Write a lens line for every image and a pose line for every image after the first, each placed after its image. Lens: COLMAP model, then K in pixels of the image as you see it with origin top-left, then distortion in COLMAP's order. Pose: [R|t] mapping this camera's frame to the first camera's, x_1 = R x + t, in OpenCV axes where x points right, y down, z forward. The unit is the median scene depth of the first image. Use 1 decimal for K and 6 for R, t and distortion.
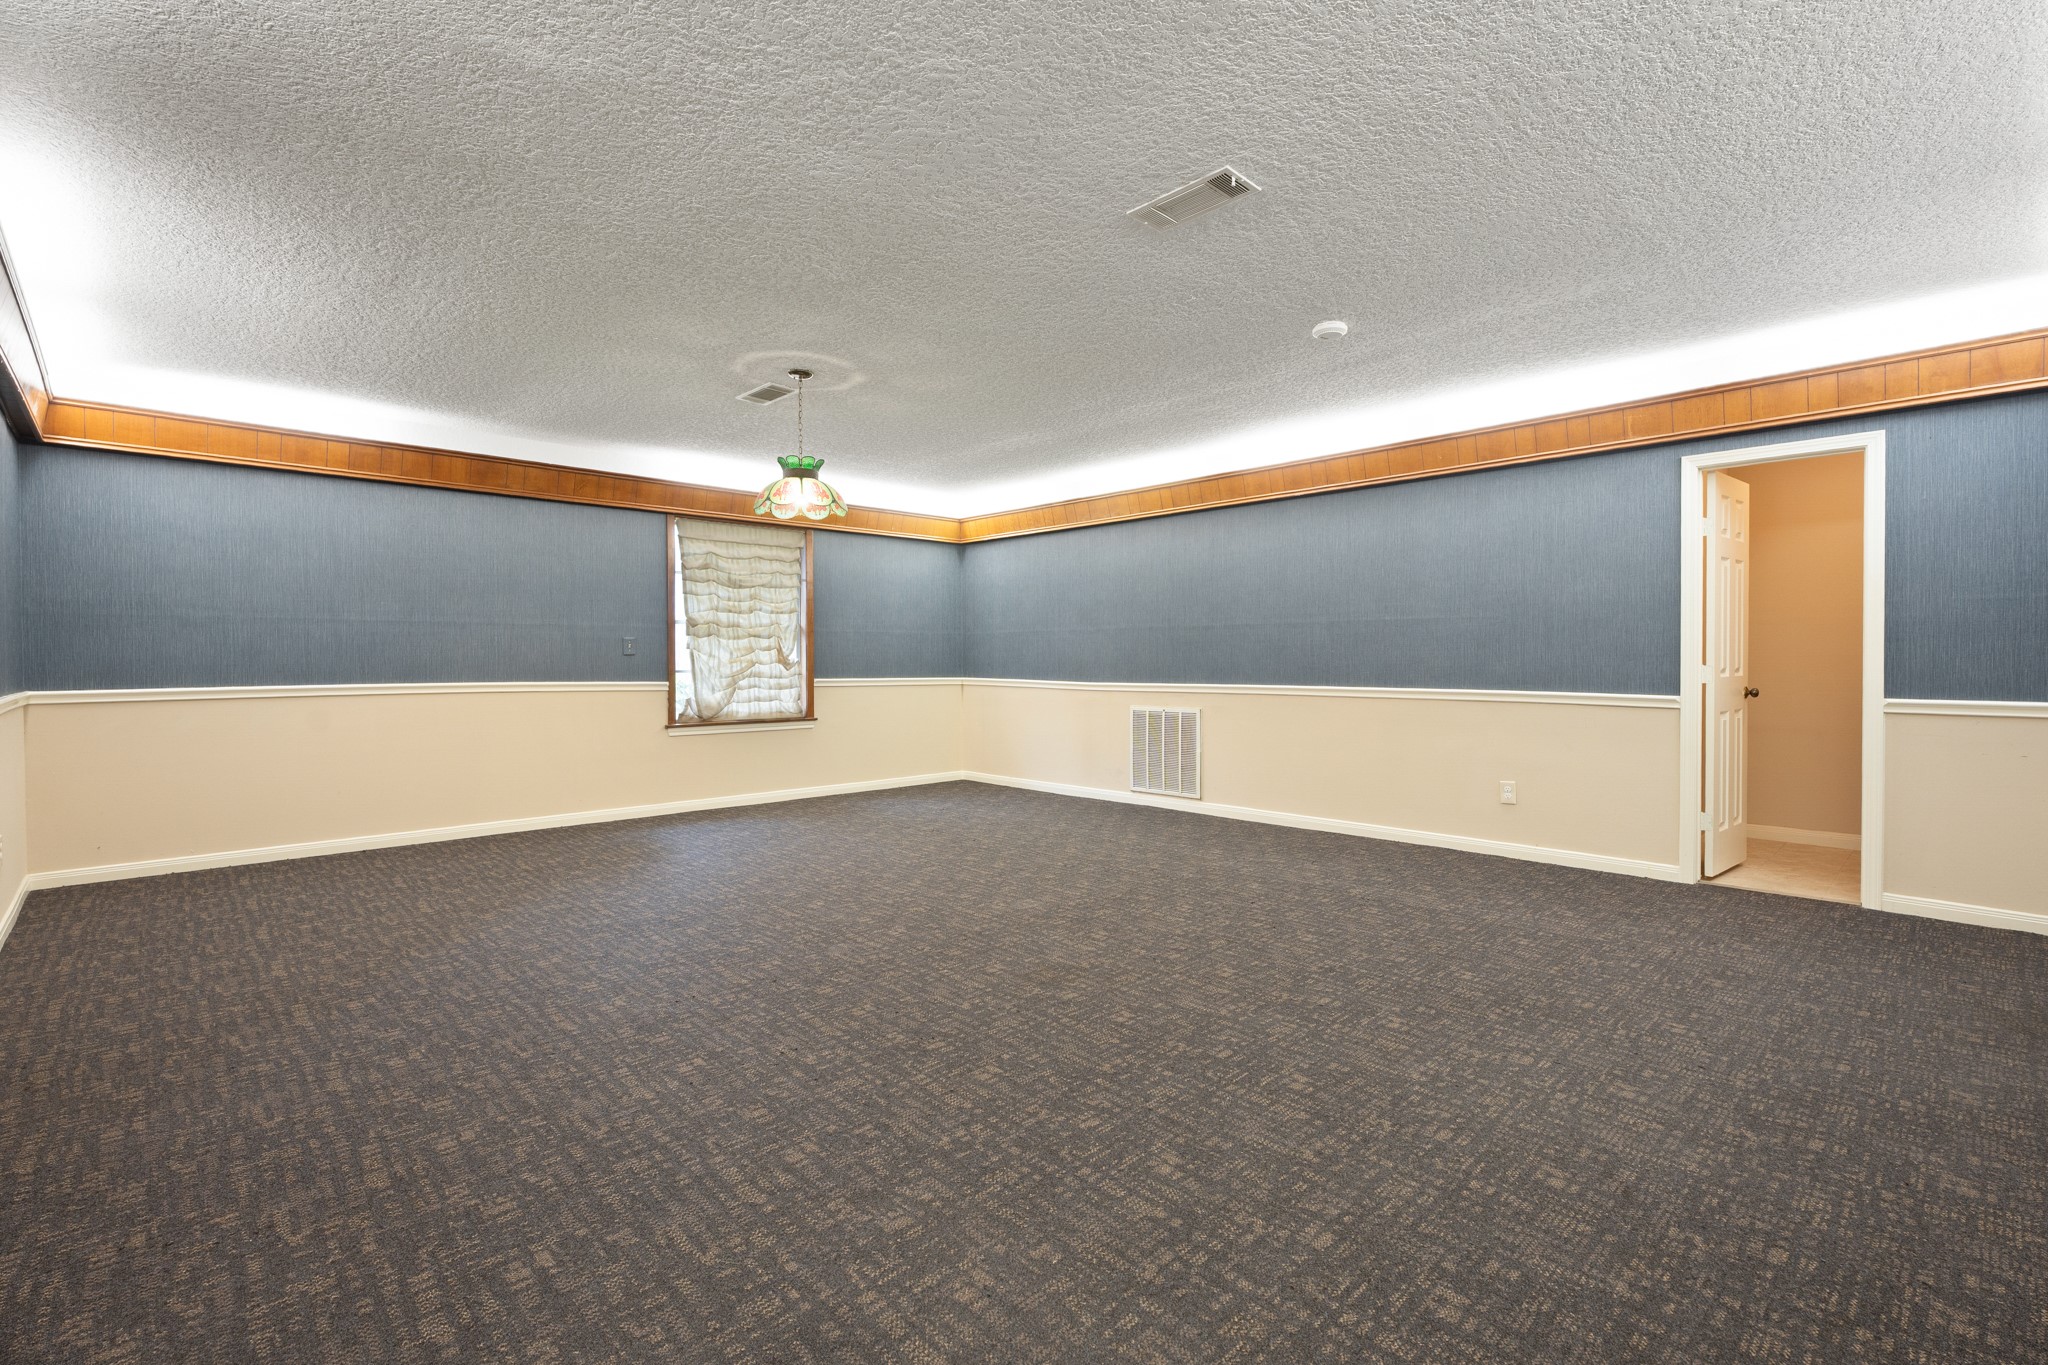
lens RADIAL K [[913.0, 0, 1016.4], [0, 913.0, 684.9], [0, 0, 1]] dist [-0.000426, -0.000002]
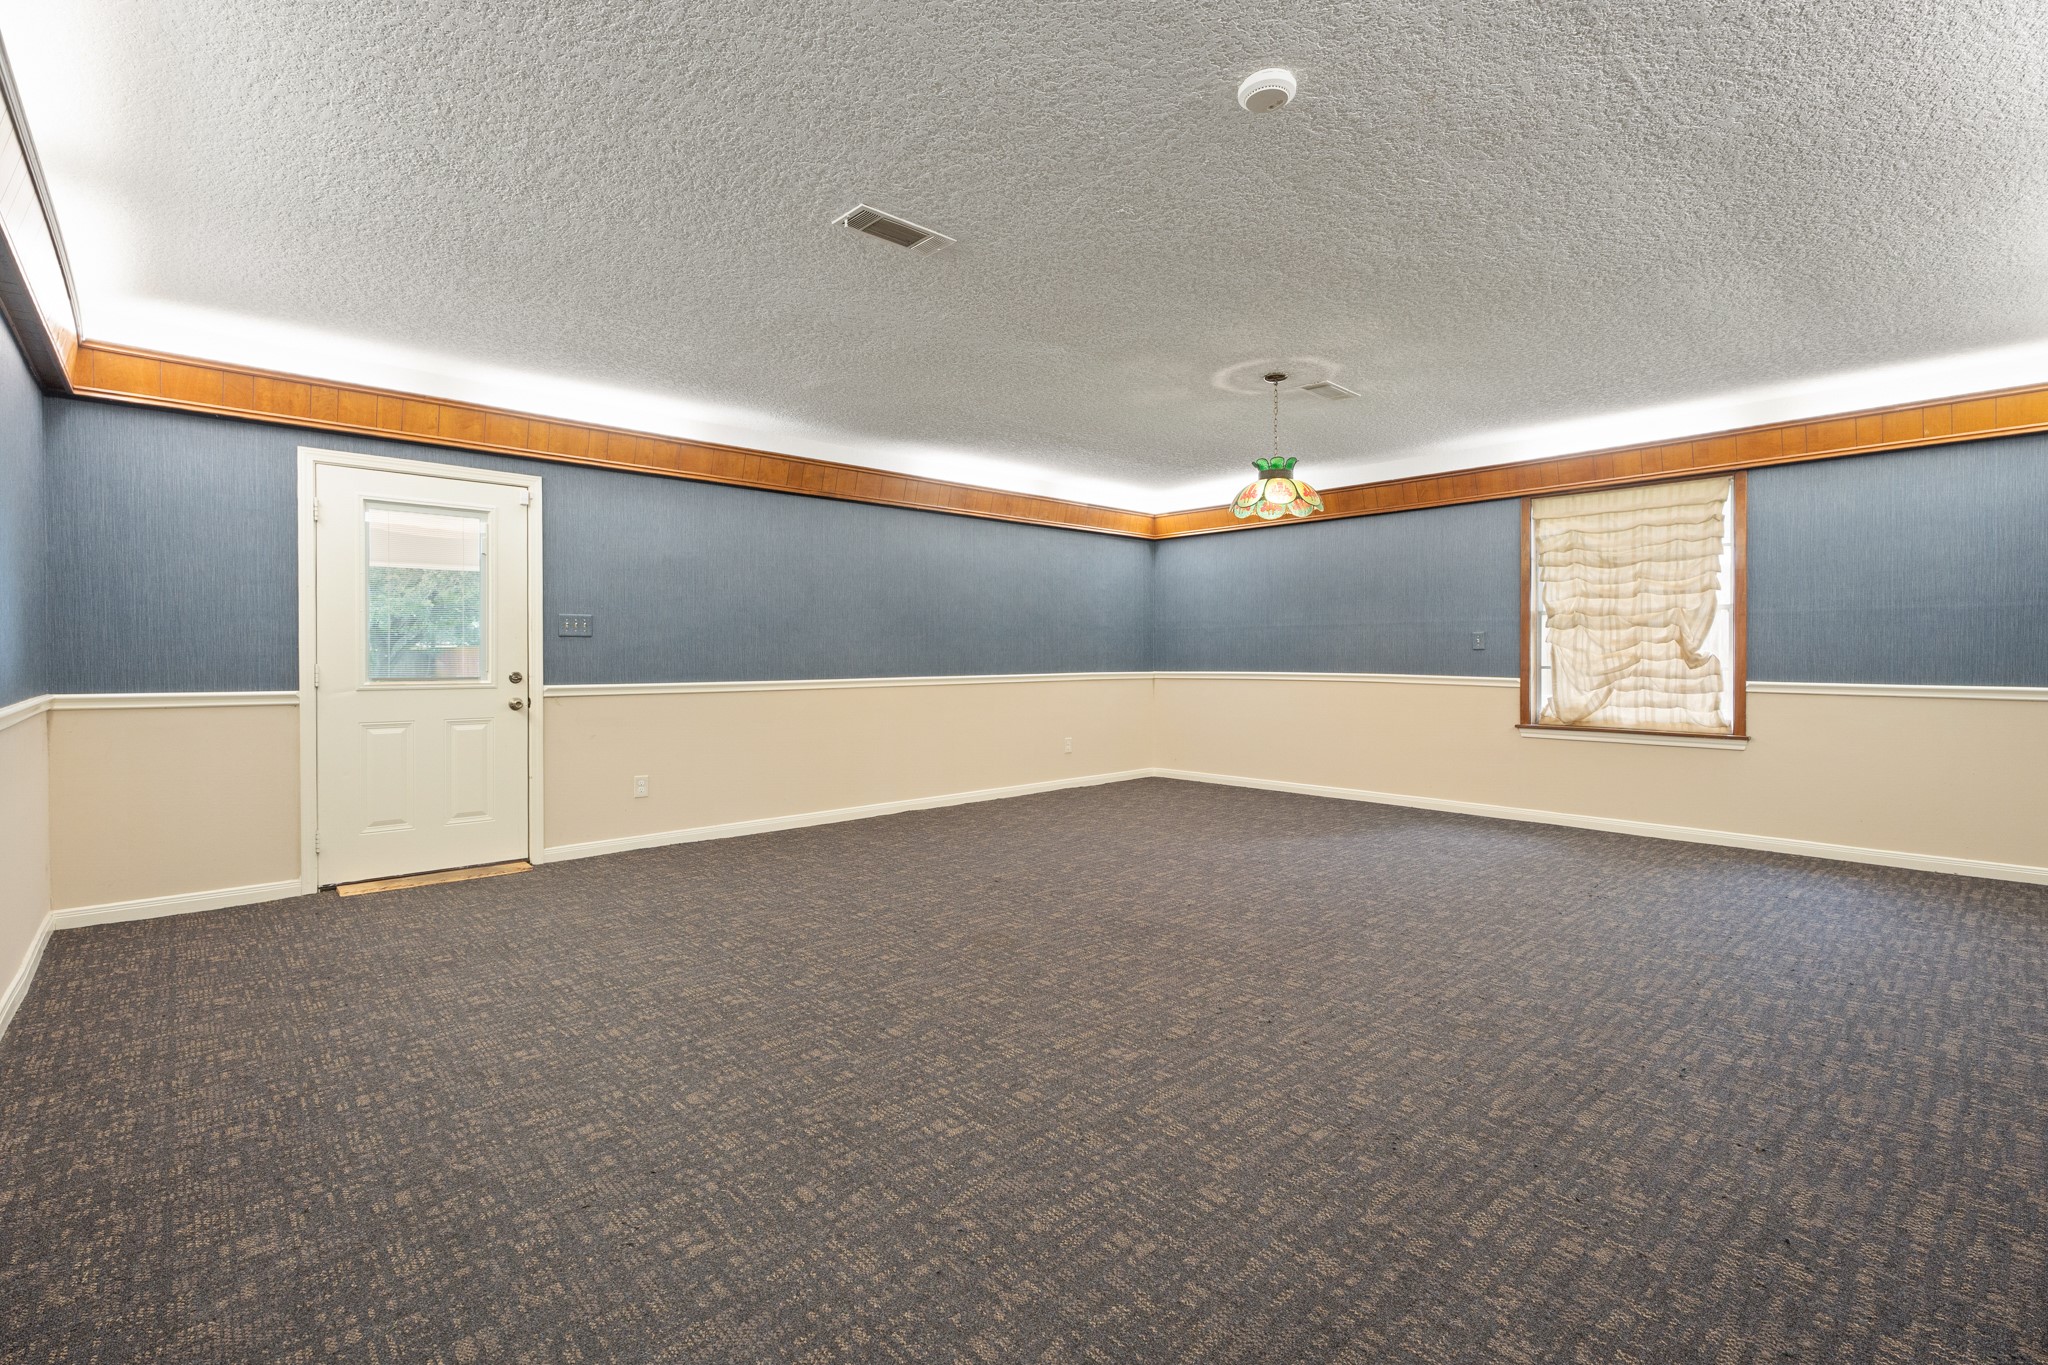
lens RADIAL K [[913.0, 0, 1016.7], [0, 913.0, 662.6], [0, 0, 1]] dist [-0.000426, -0.000002]
pose [[-0.014969, 0.008214, -0.999854, 0.837623], [-0.027193, 0.999593, 0.008619, -0.020065], [0.999518, 0.027318, -0.014739, 0.762829]]
